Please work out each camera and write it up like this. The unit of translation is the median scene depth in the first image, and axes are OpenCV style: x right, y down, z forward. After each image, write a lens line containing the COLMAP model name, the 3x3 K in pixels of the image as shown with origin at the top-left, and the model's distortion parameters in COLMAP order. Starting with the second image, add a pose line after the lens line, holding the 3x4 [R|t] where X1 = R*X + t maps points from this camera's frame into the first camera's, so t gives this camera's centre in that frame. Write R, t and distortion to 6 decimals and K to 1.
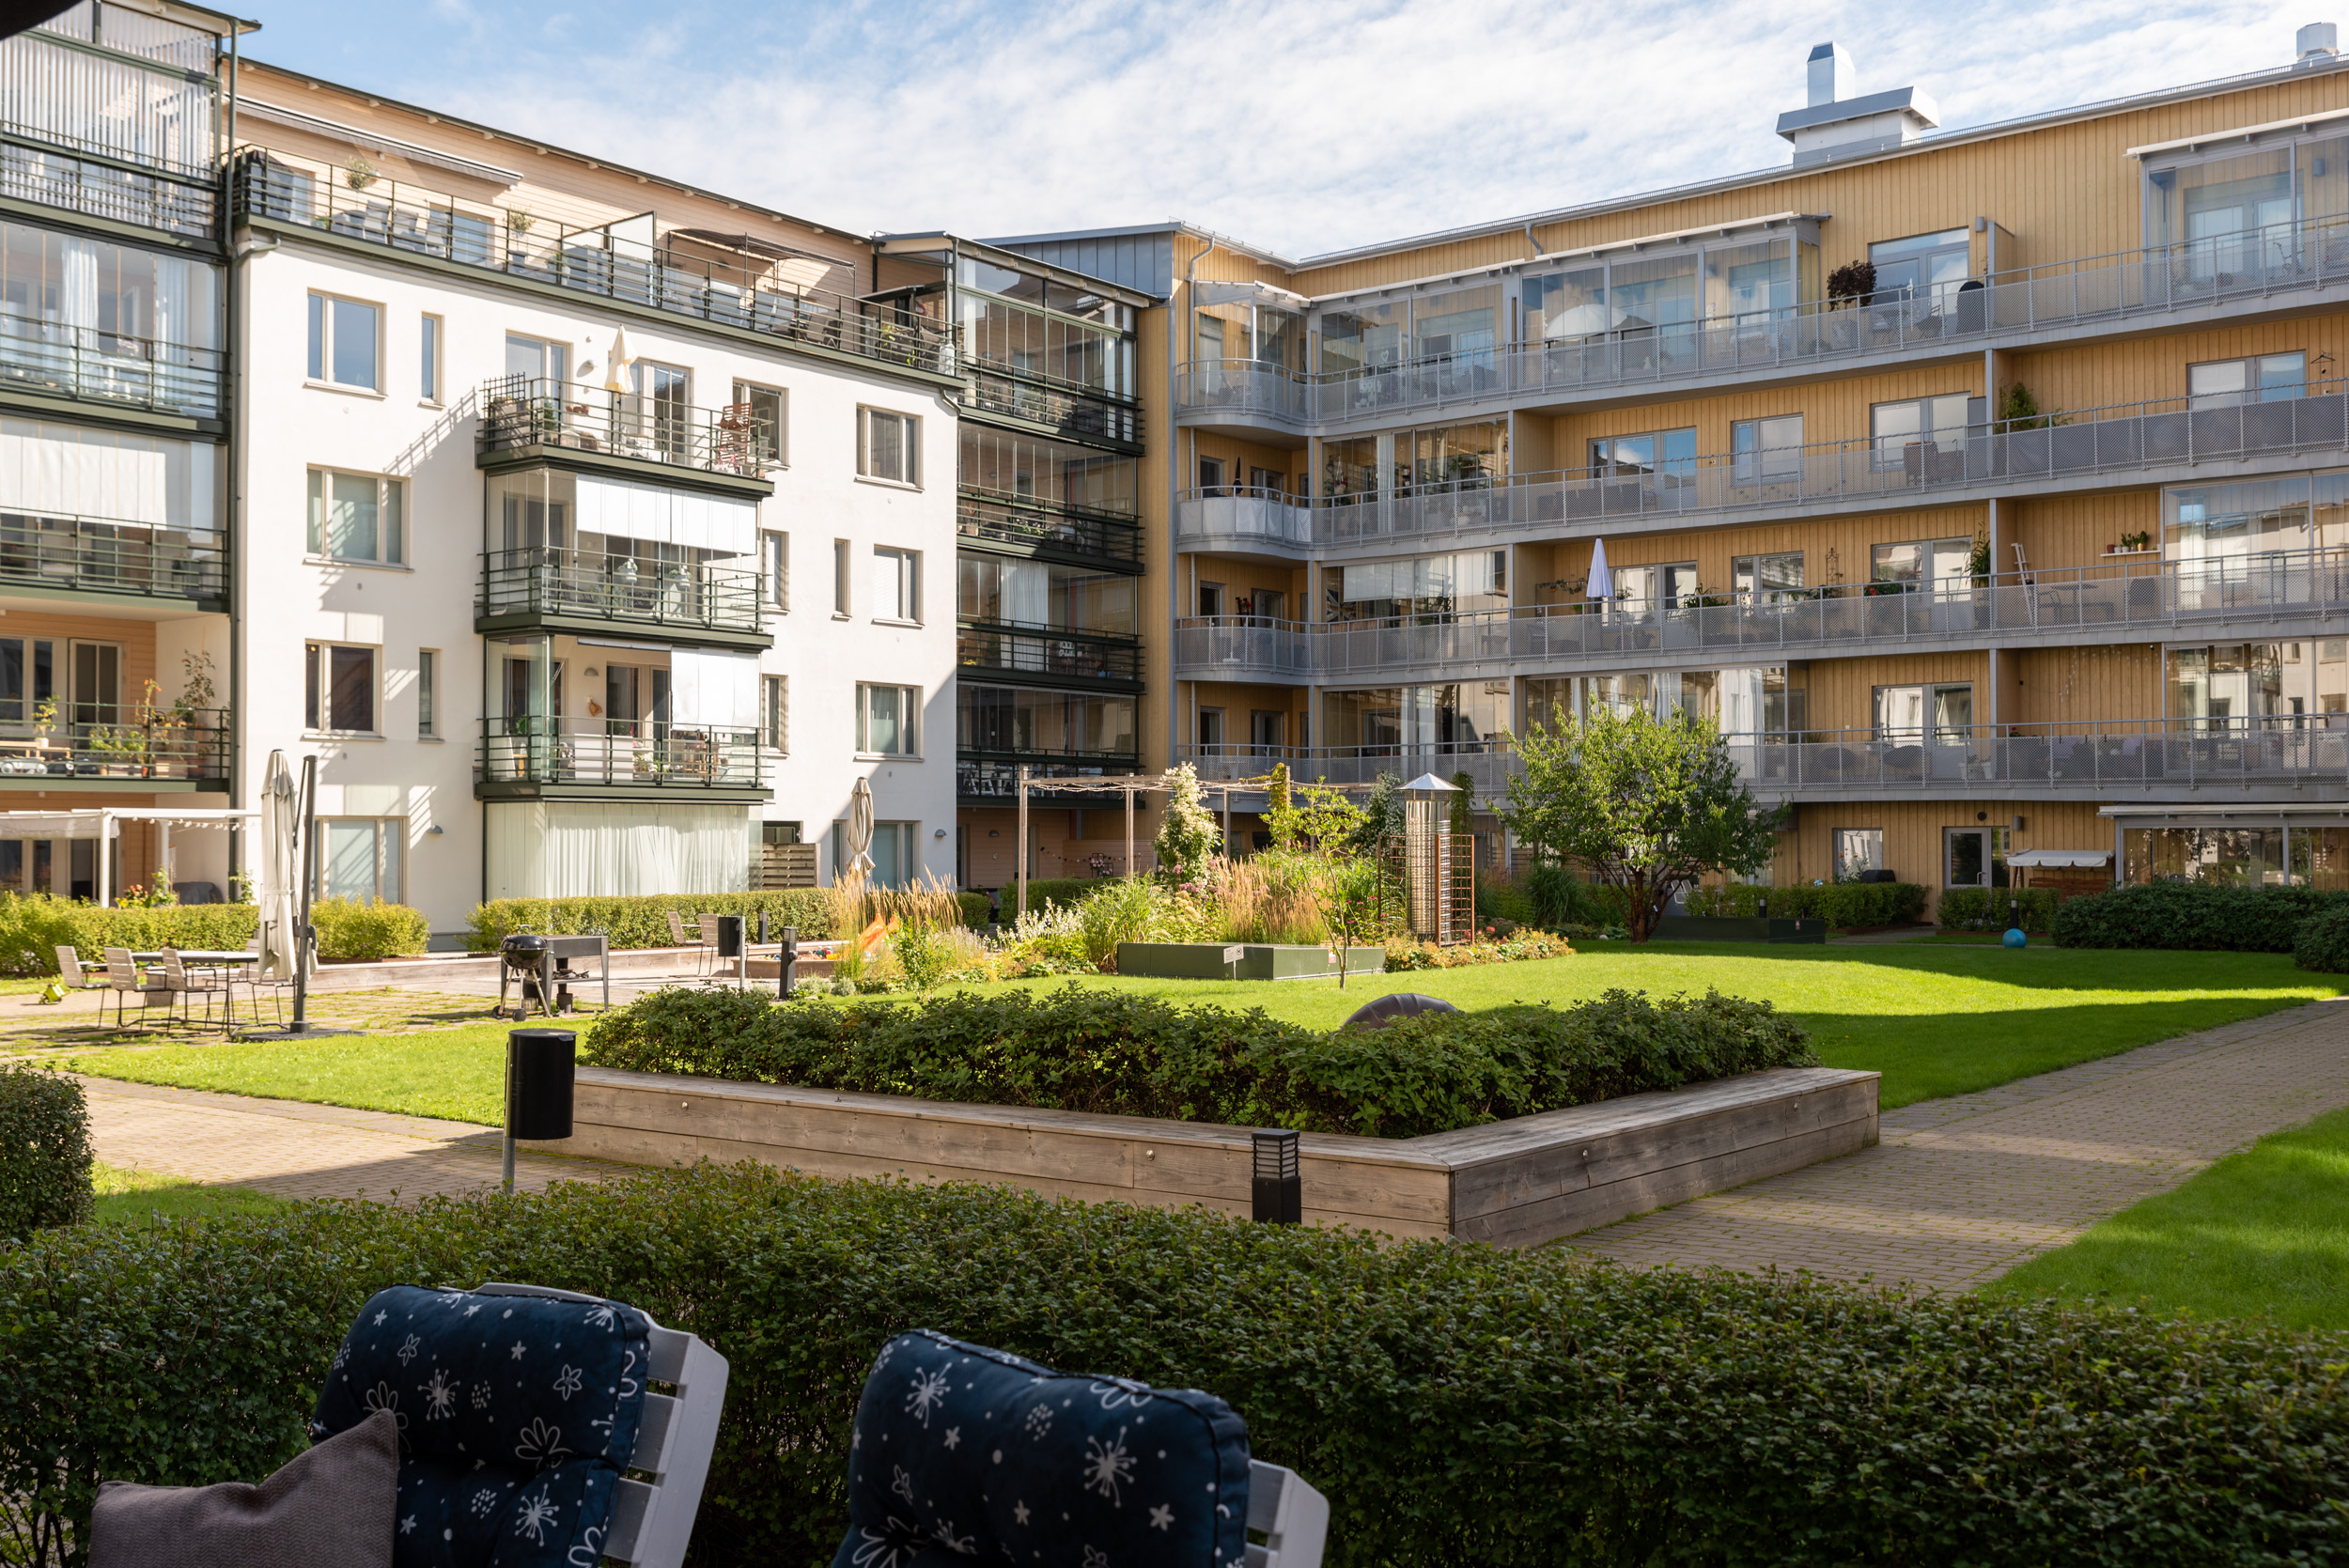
lens RADIAL K [[2275.6, 0, 1177.0], [0, 2275.6, 793.1], [0, 0, 1]] dist [0.016640, 0.000000]
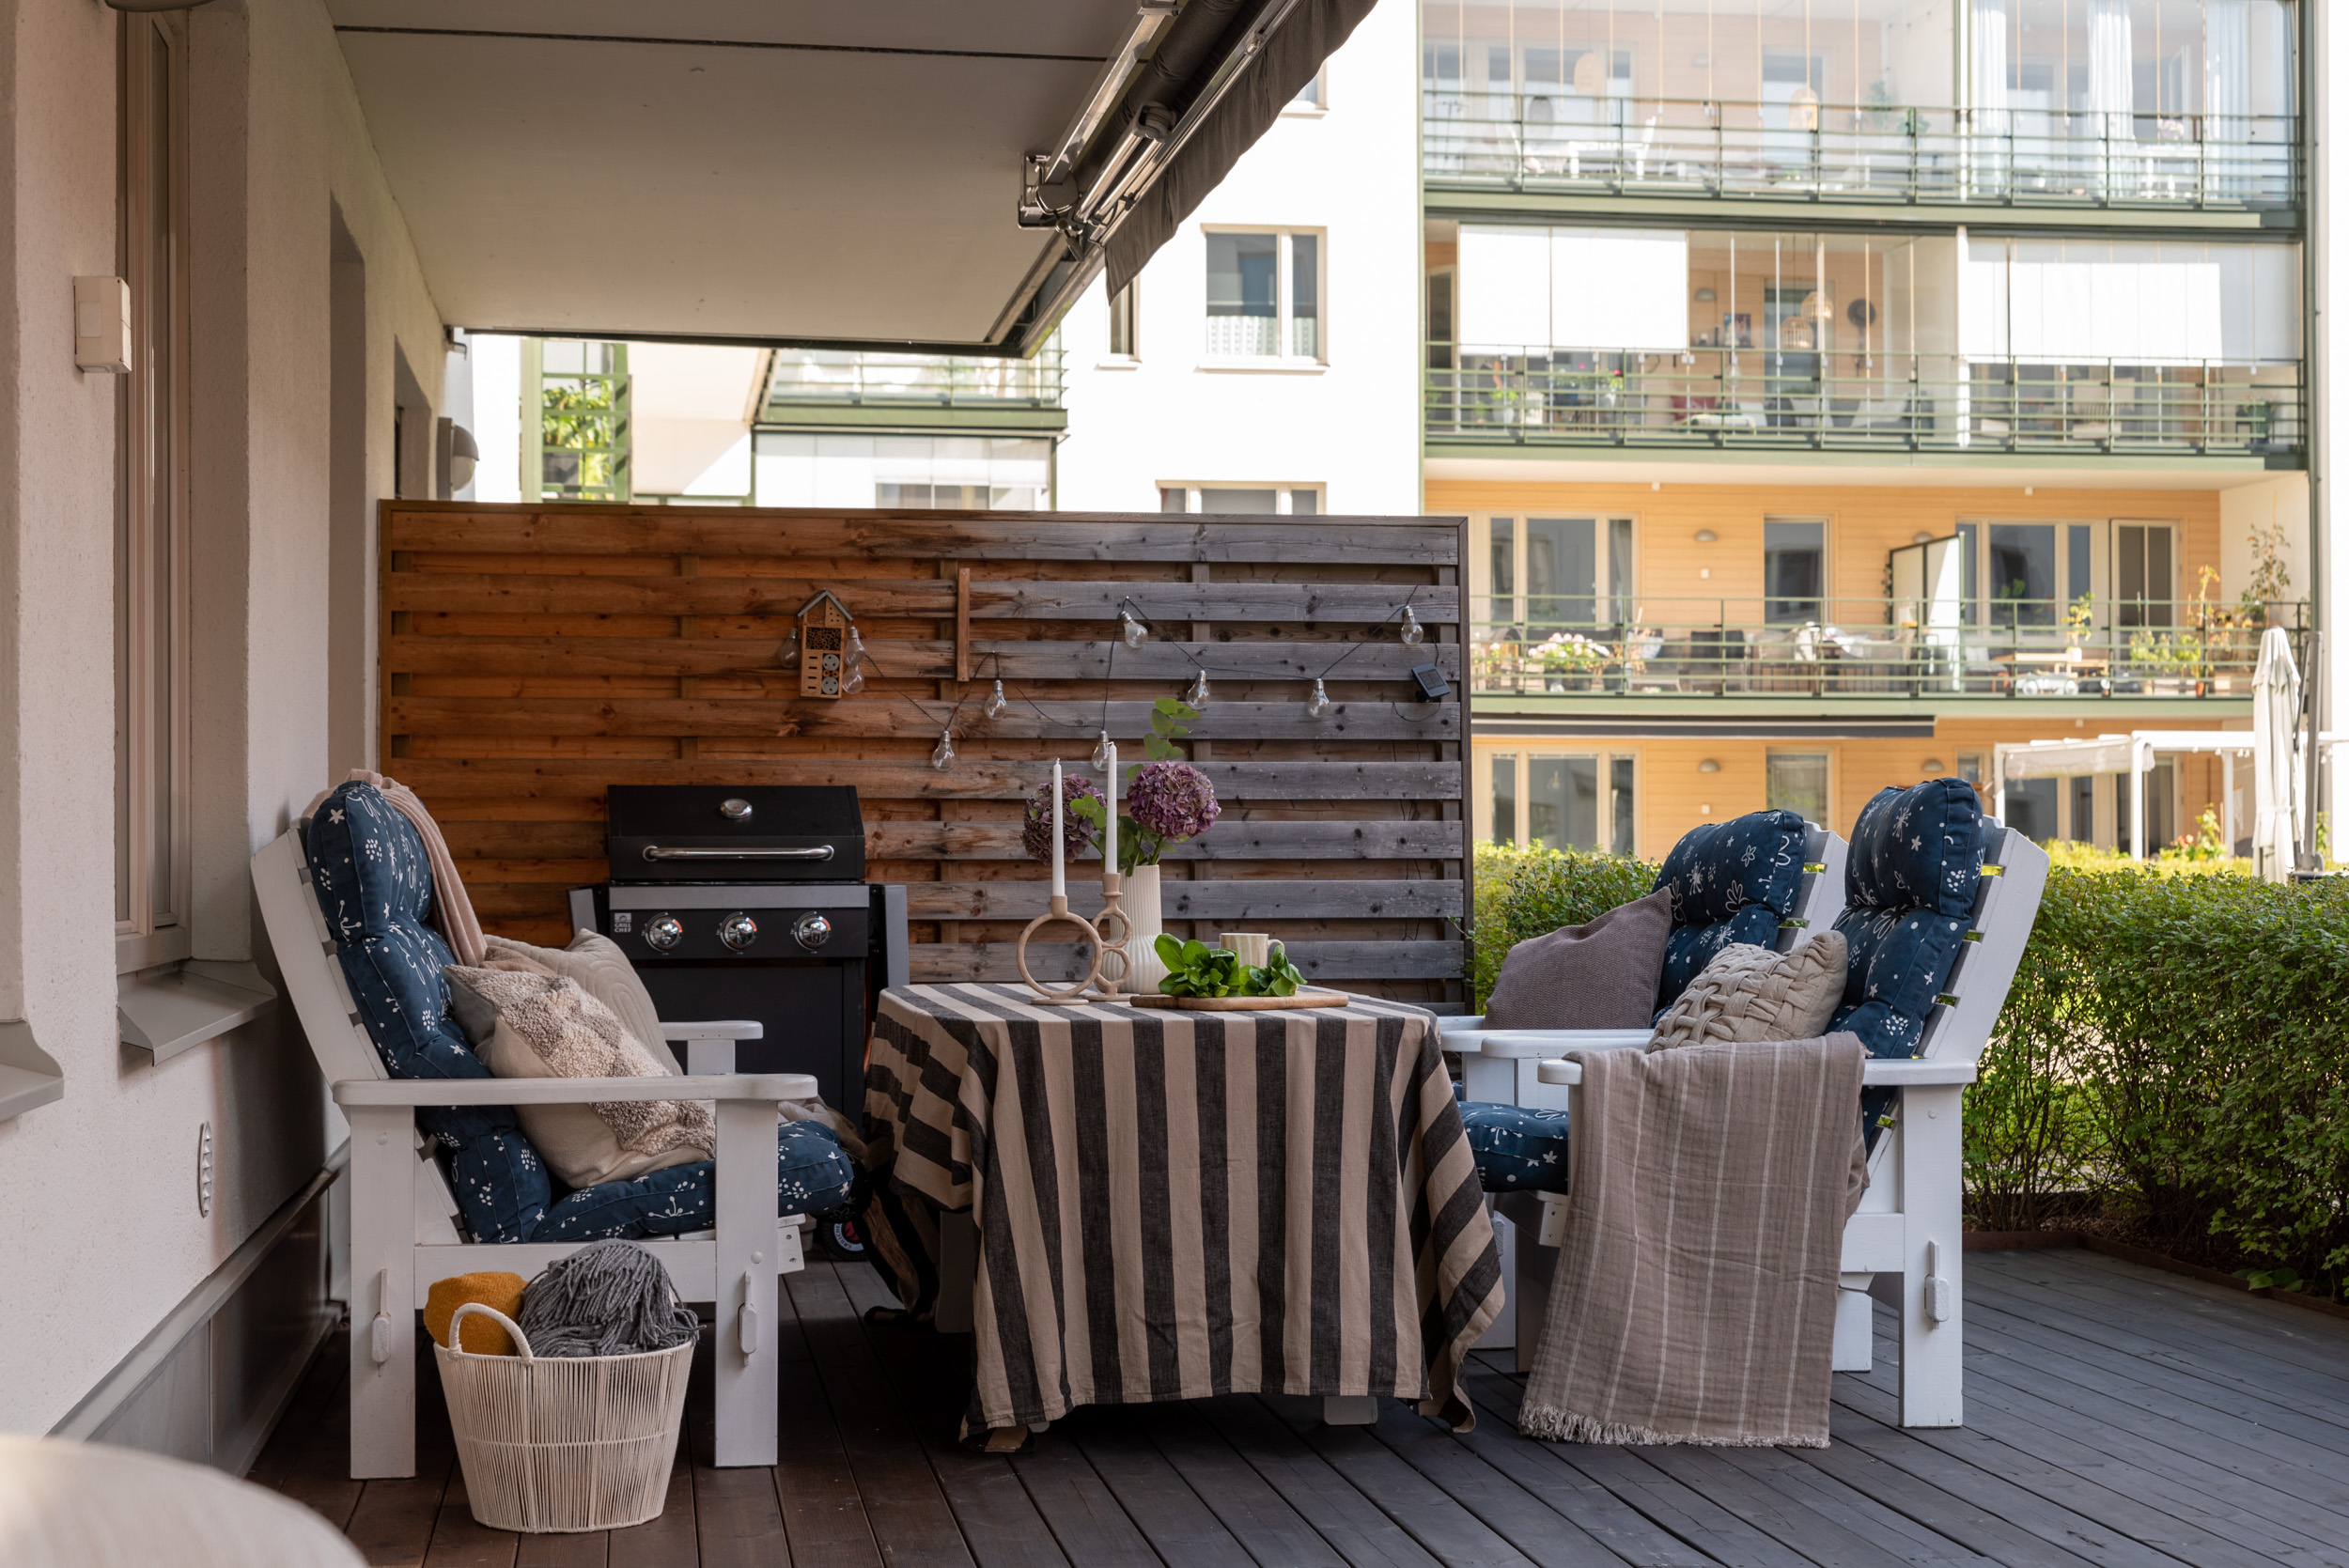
lens RADIAL K [[3497.1, 0, 1173.5], [0, 3497.1, 787.0], [0, 0, 1]] dist [0.018945, 0.000000]
pose [[0.732822, -0.012638, -0.680303, 0.087057], [0.017035, 0.999855, -0.000225, 0.017799], [0.680207, -0.011424, 0.732931, -0.080052]]
